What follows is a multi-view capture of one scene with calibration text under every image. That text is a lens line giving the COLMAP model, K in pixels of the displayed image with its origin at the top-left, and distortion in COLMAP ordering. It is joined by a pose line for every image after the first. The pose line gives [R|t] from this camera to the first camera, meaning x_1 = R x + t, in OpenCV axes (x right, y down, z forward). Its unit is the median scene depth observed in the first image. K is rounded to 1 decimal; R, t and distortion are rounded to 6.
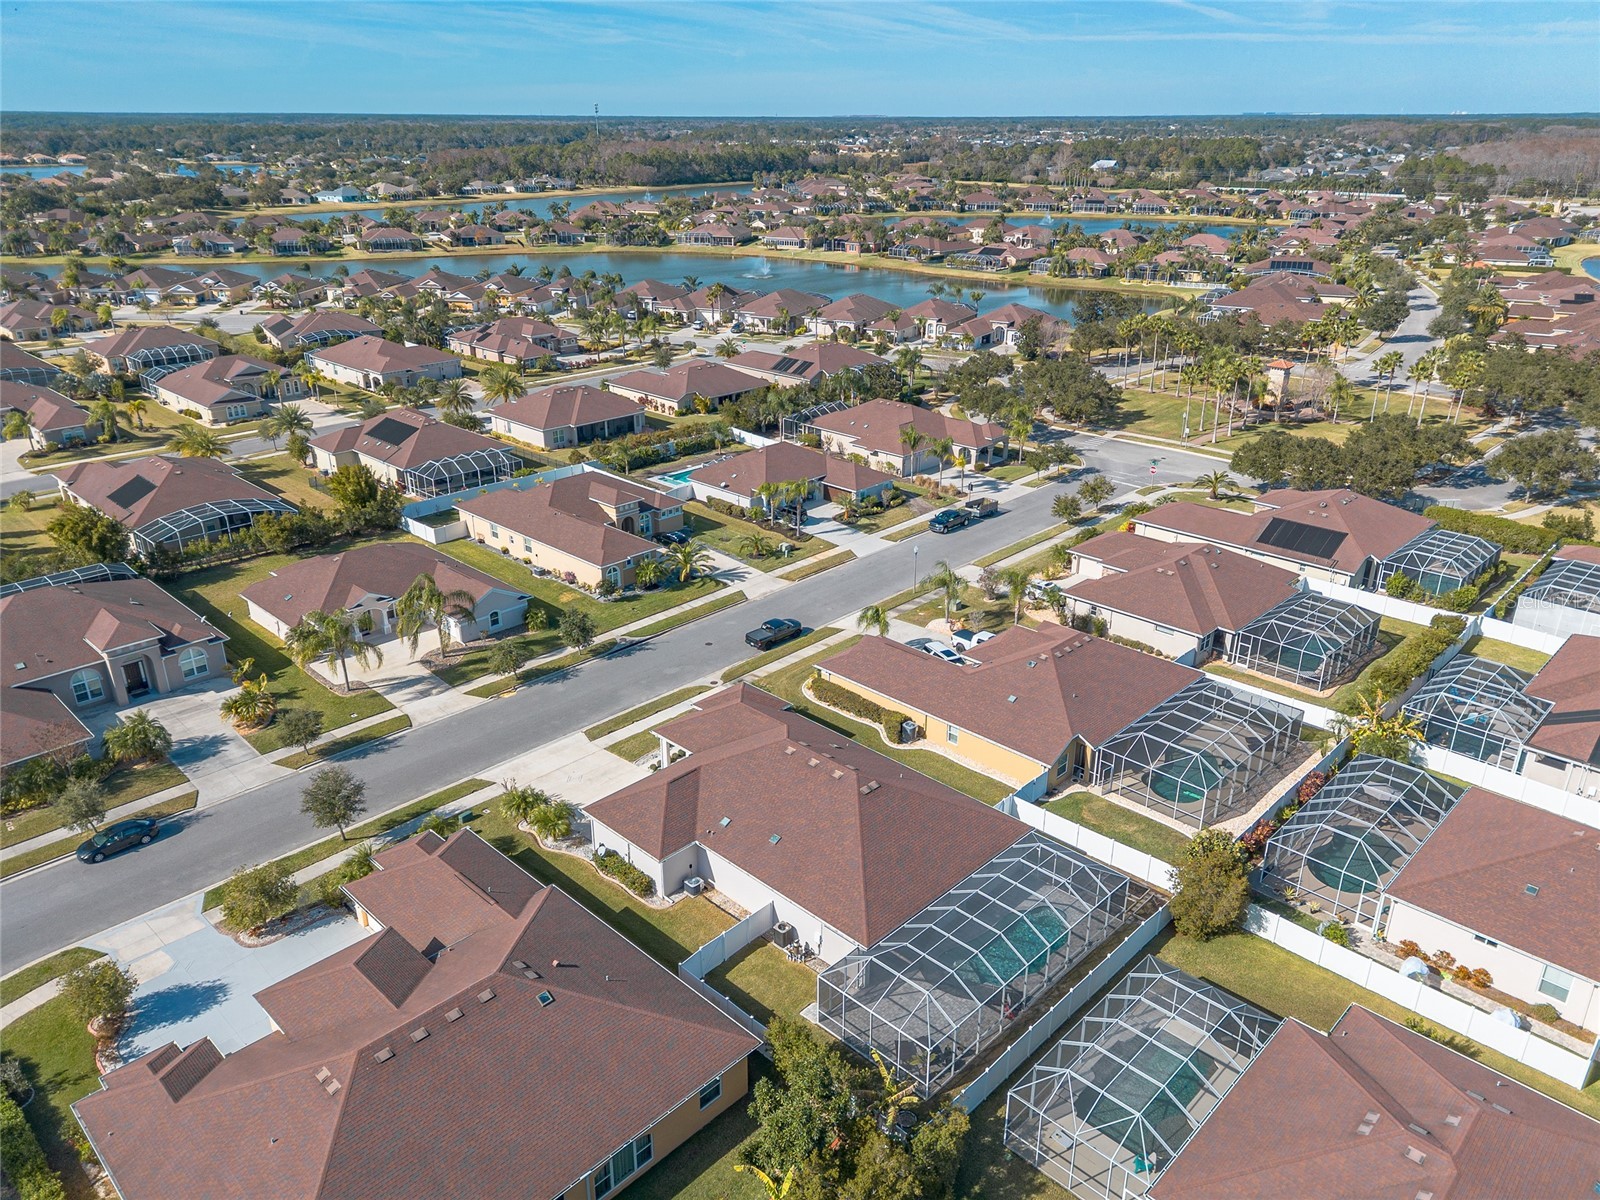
lens RADIAL K [[1148.0, 0, 806.2], [0, 1148.0, 602.6], [0, 0, 1]] dist [0.069694, -0.072328]
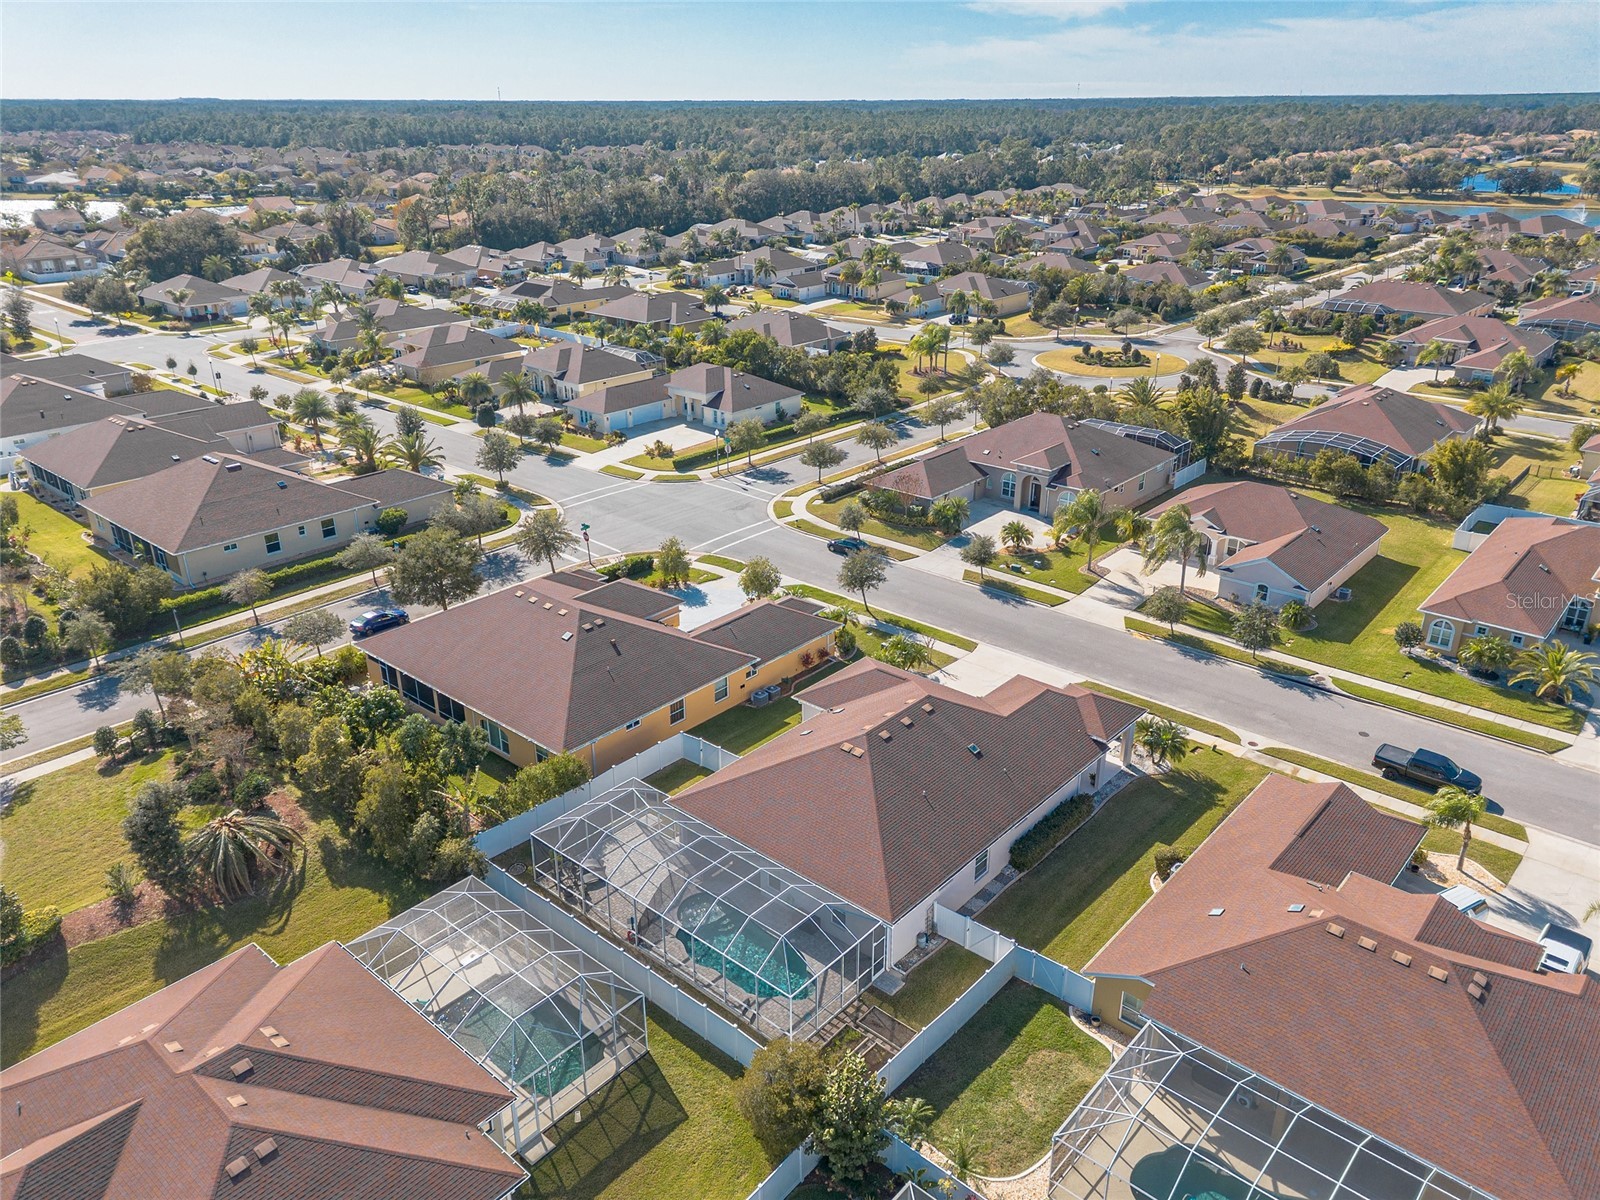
lens RADIAL K [[1141.2, 0, 784.7], [0, 1141.2, 608.6], [0, 0, 1]] dist [0.070784, -0.068446]
pose [[0.032344, 0.398325, -0.916674, 0.434823], [-0.382546, 0.852249, 0.356833, -0.122082], [0.923370, 0.339129, 0.179943, 0.393624]]
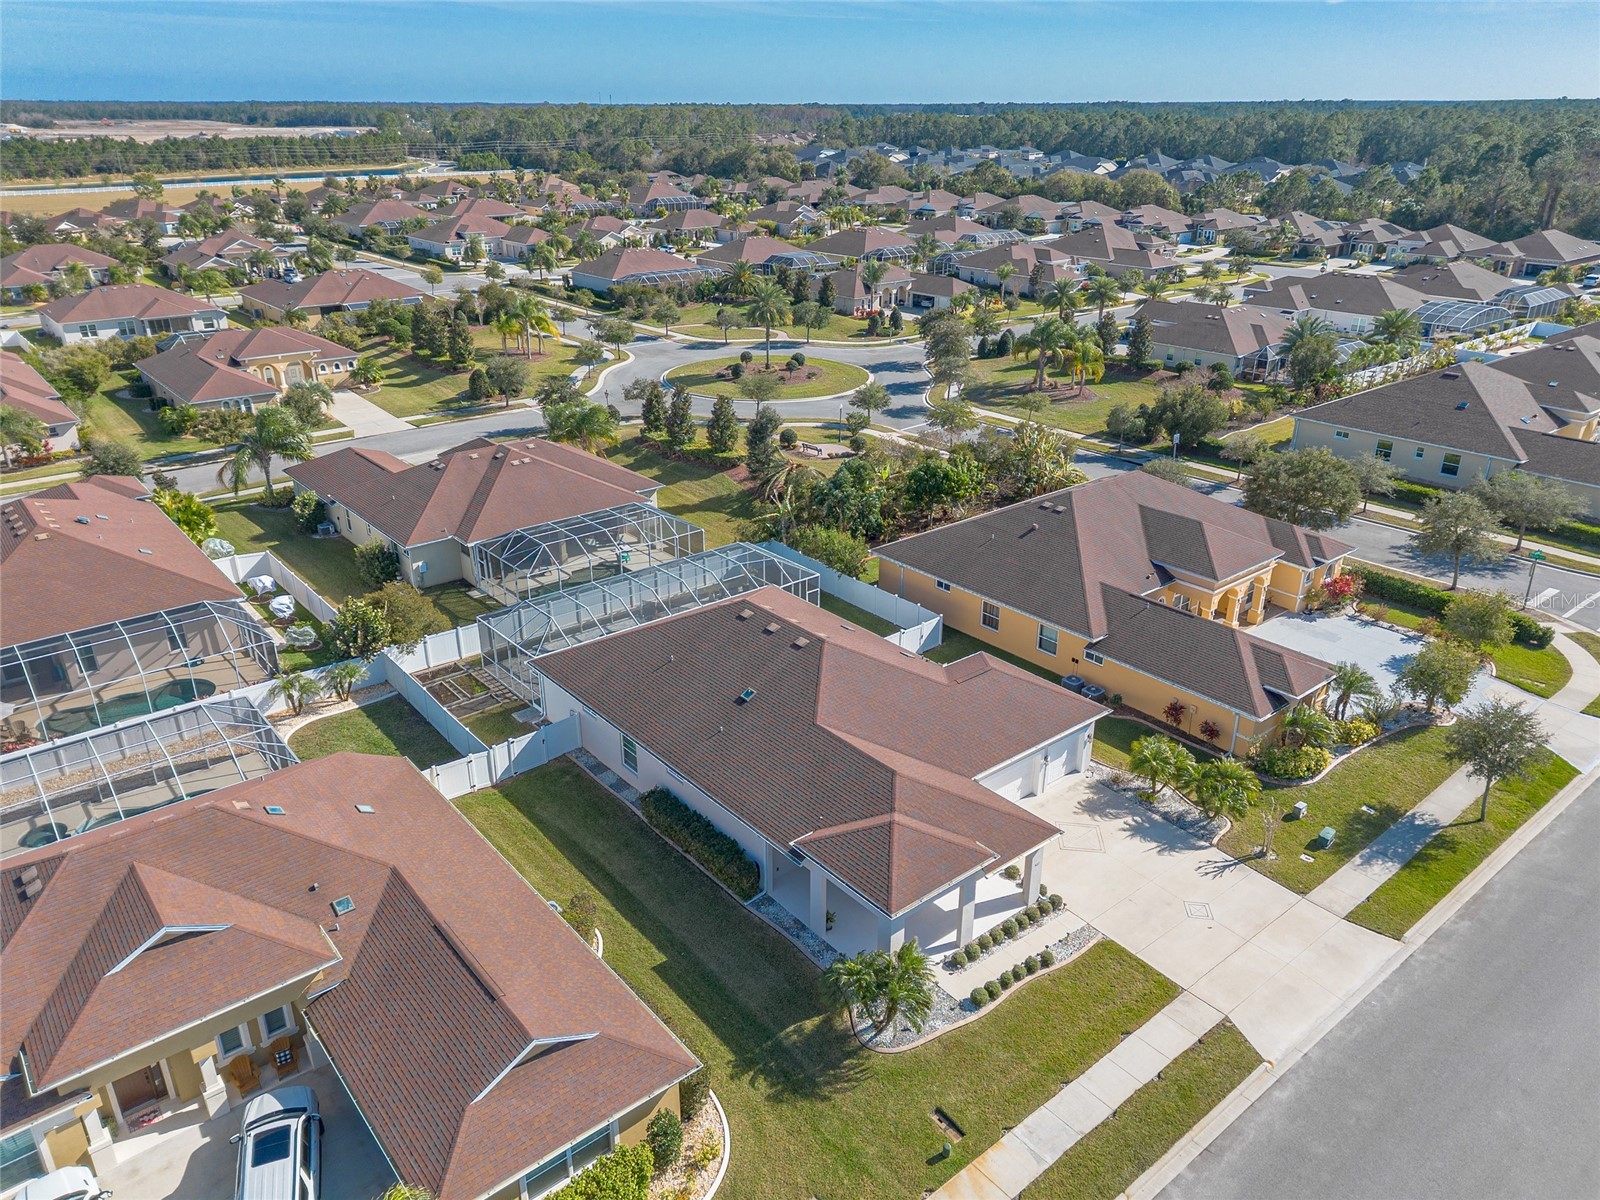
lens RADIAL K [[1122.0, 0, 800.0], [0, 1122.0, 600.0], [0, 0, 1]] dist [0.069712, -0.059598]
pose [[-0.993393, -0.049427, 0.103573, -0.038354], [0.040991, 0.690144, 0.722510, -0.215733], [-0.107192, 0.721982, -0.683558, 0.803378]]
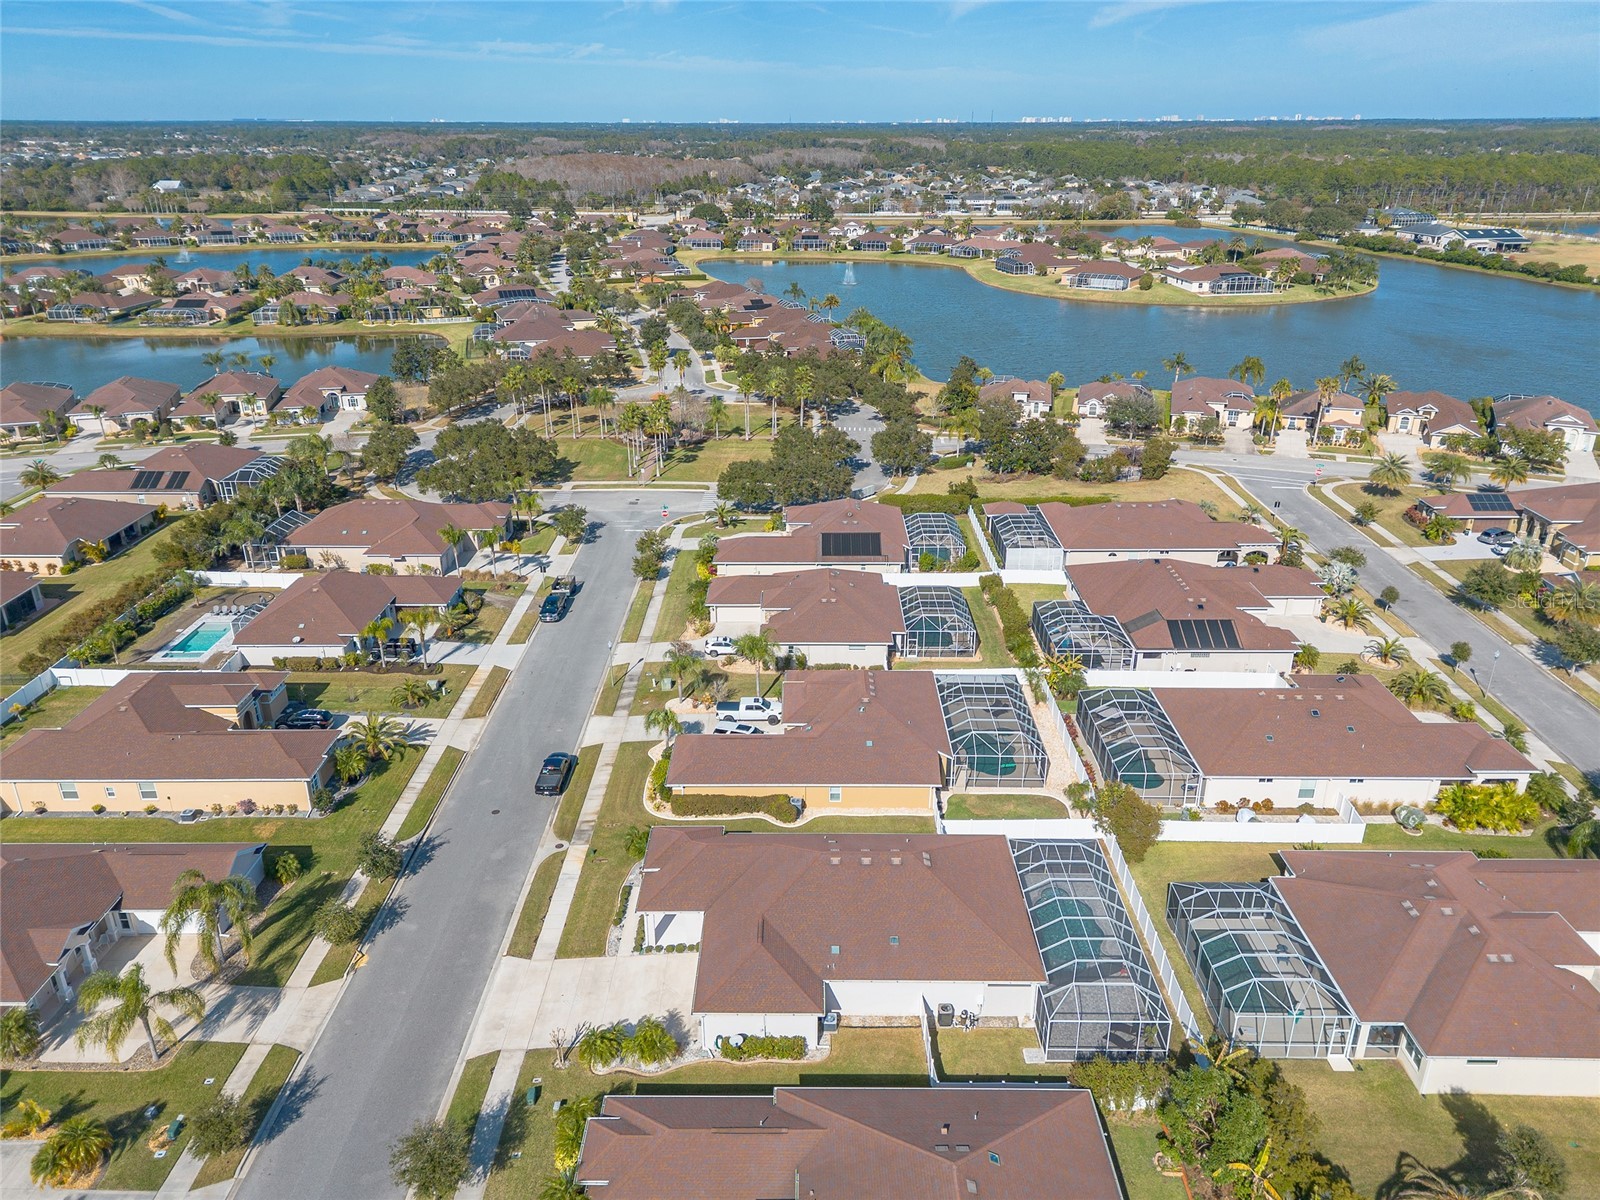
lens RADIAL K [[1126.3, 0, 811.9], [0, 1126.3, 602.8], [0, 0, 1]] dist [0.078454, -0.065675]
pose [[0.715911, -0.272672, 0.642745, -0.347968], [0.271629, 0.956835, 0.103370, -0.116677], [-0.643187, 0.100584, 0.759074, 0.108803]]
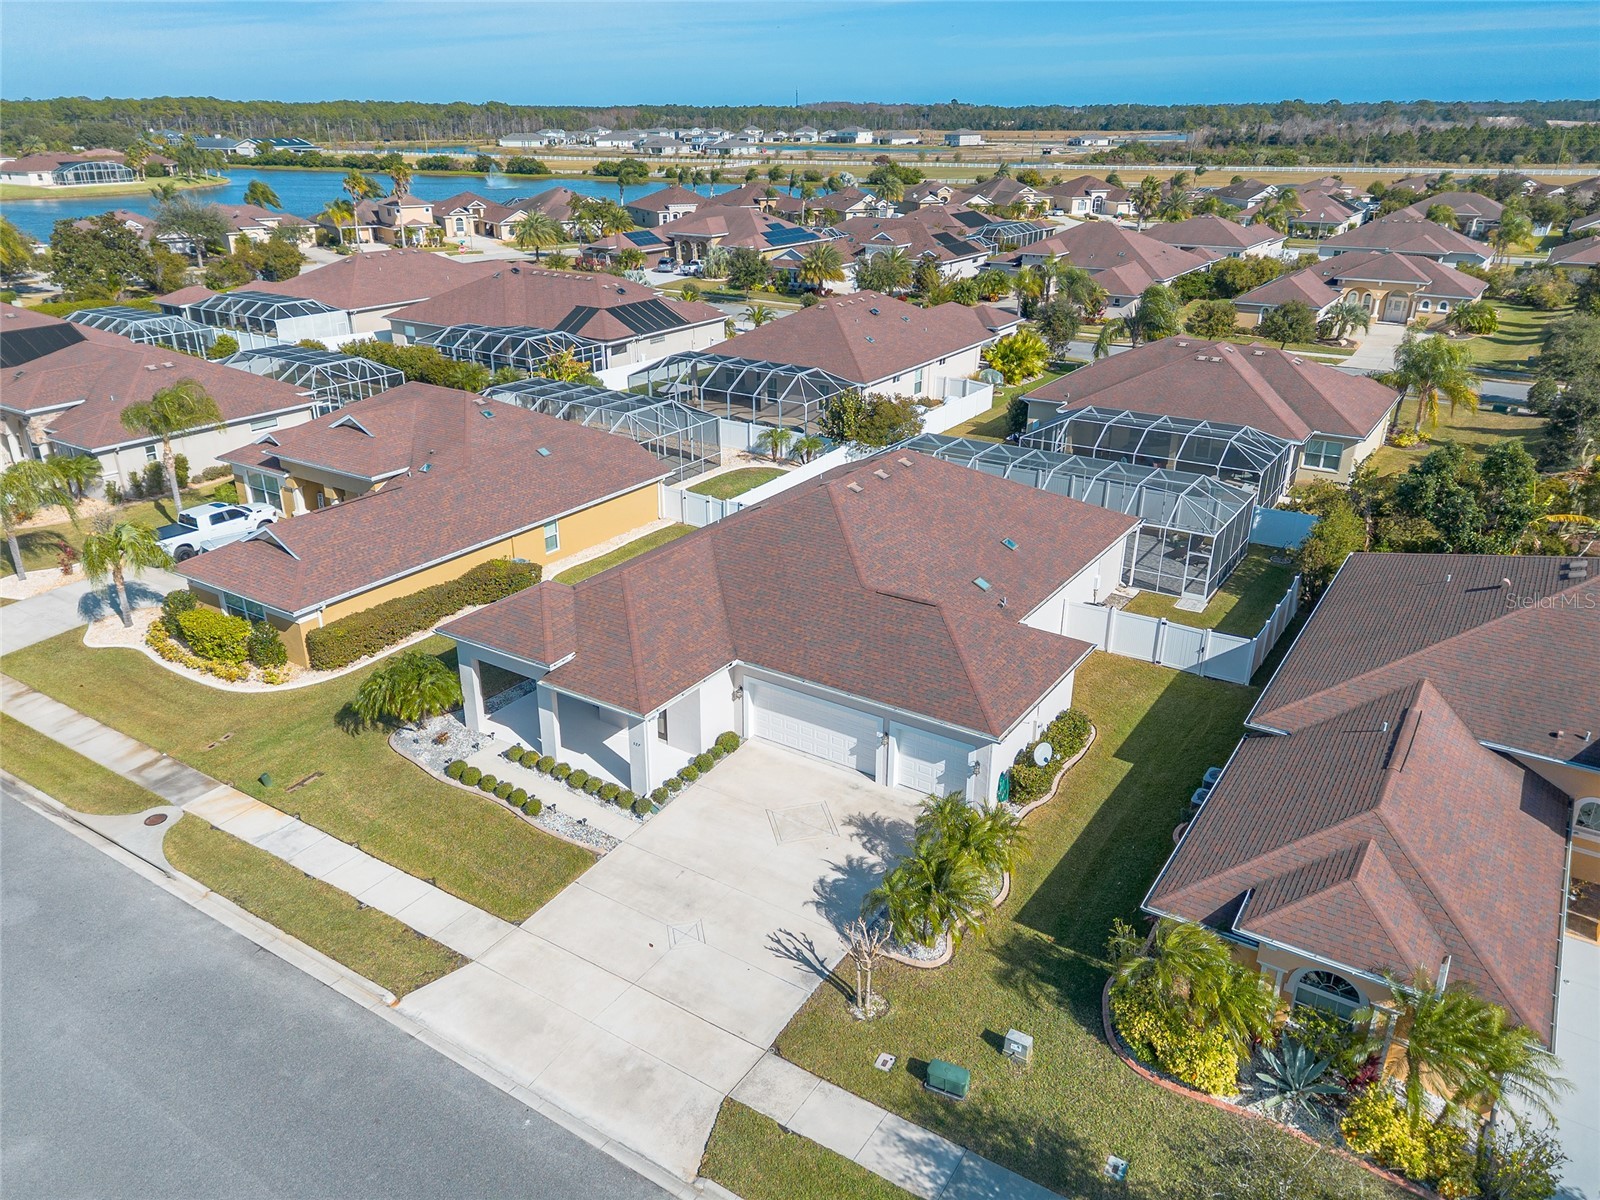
lens RADIAL K [[1141.2, 0, 784.7], [0, 1141.2, 608.6], [0, 0, 1]] dist [0.070784, -0.068446]
pose [[-0.180561, -0.394083, 0.901164, -0.311434], [0.381392, 0.816483, 0.433469, -0.050346], [-0.906608, 0.421964, 0.002875, 0.580767]]
